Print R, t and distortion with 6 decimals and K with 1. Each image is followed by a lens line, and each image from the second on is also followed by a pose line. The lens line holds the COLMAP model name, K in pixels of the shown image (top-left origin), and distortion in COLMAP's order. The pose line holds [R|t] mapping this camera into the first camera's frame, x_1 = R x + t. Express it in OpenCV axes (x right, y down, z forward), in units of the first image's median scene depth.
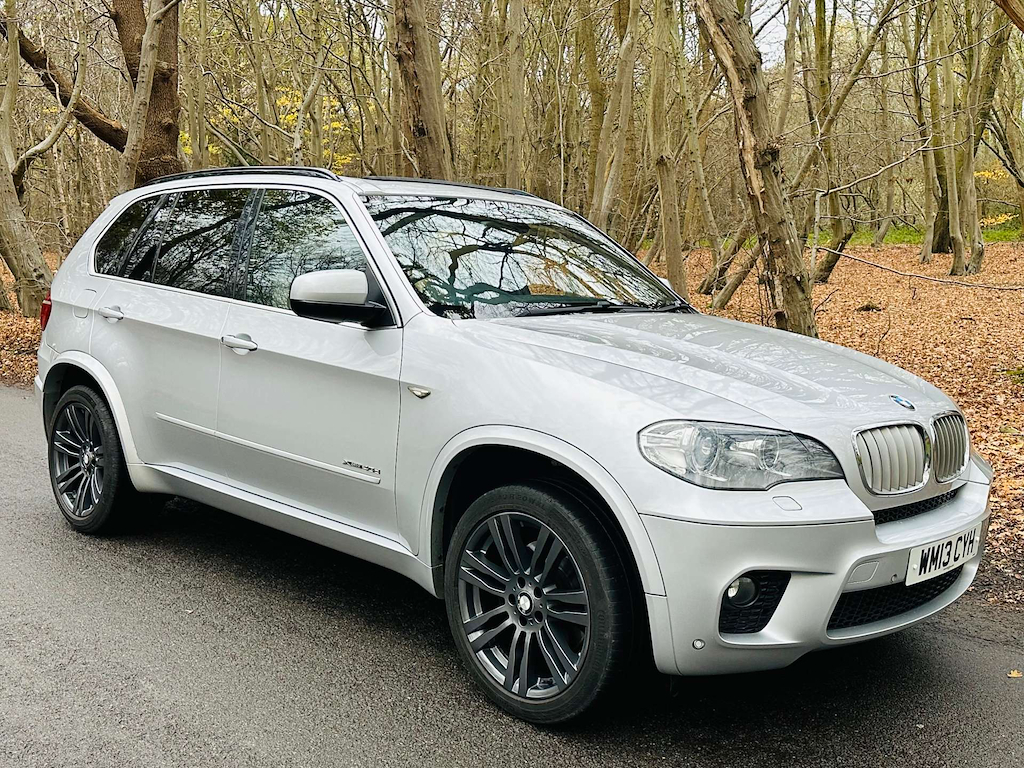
lens RADIAL K [[895.9, 0, 512.0], [0, 895.9, 384.0], [0, 0, 1]] dist [0.121329, -0.217430]
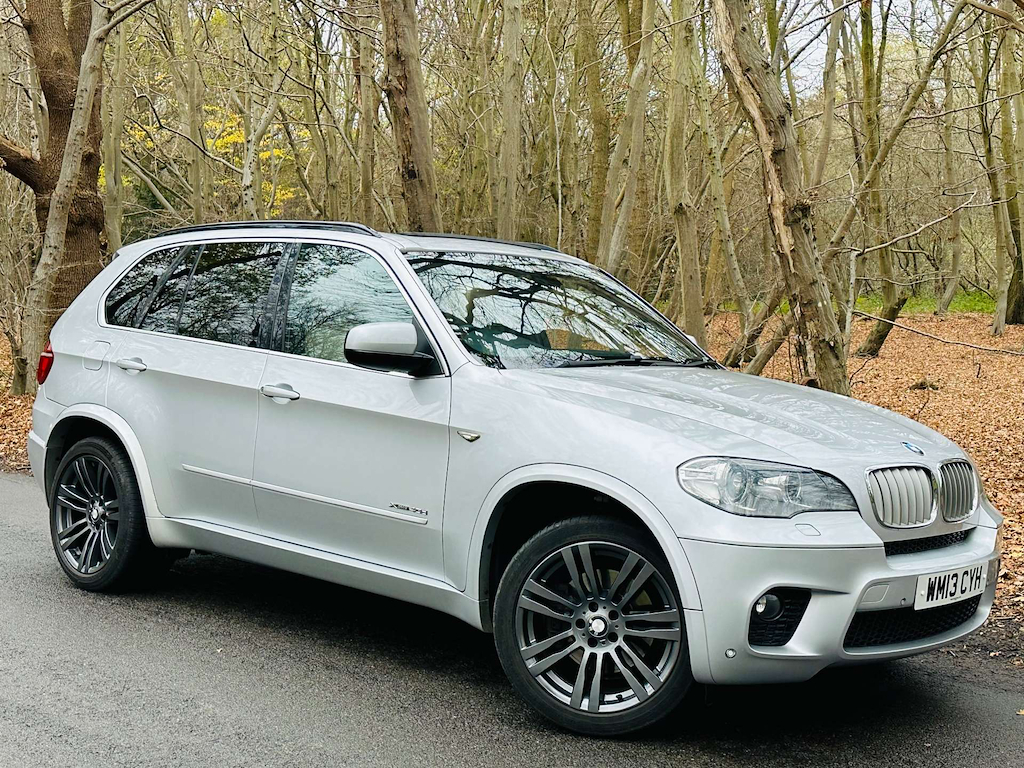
lens RADIAL K [[1109.0, 0, 531.0], [0, 1109.0, 399.6], [0, 0, 1]] dist [0.059508, -0.047527]
pose [[0.999394, 0.013850, 0.031943, -0.068501], [-0.011660, 0.997634, -0.067753, 0.051573], [-0.032806, 0.067339, 0.997191, -0.299312]]
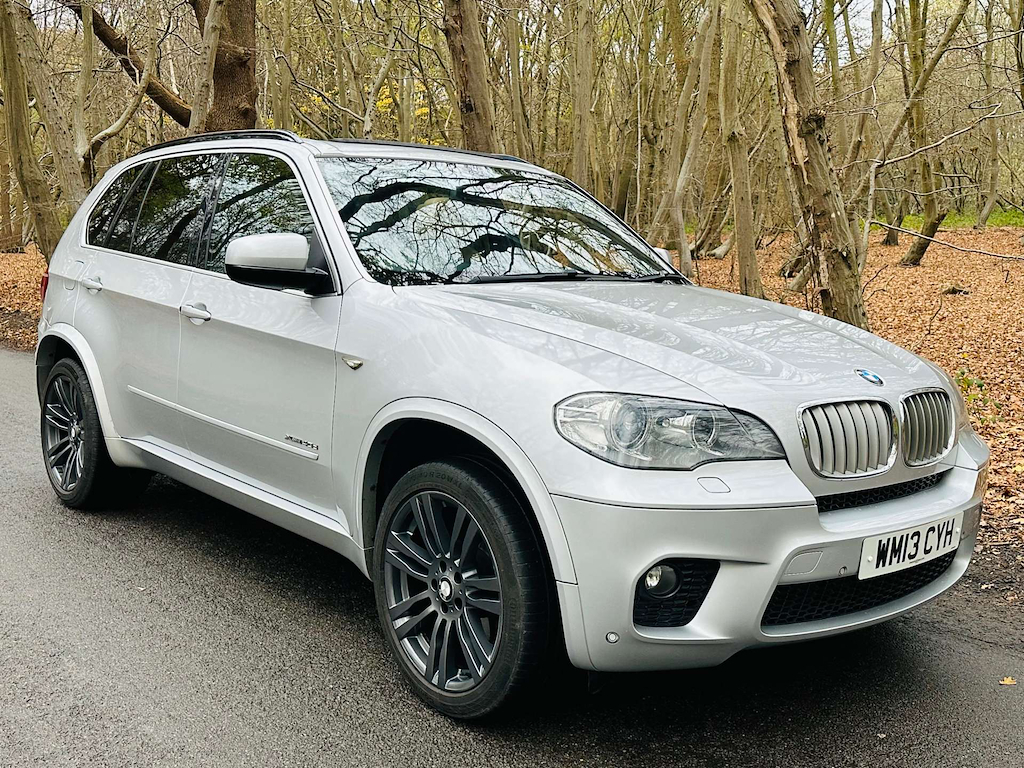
lens RADIAL K [[902.6, 0, 520.5], [0, 902.6, 383.7], [0, 0, 1]] dist [0.128269, -0.221374]
pose [[0.997244, 0.008947, -0.073654, 0.134738], [-0.007731, 0.999829, 0.016779, 0.012887], [0.073792, -0.016163, 0.997143, 0.063242]]
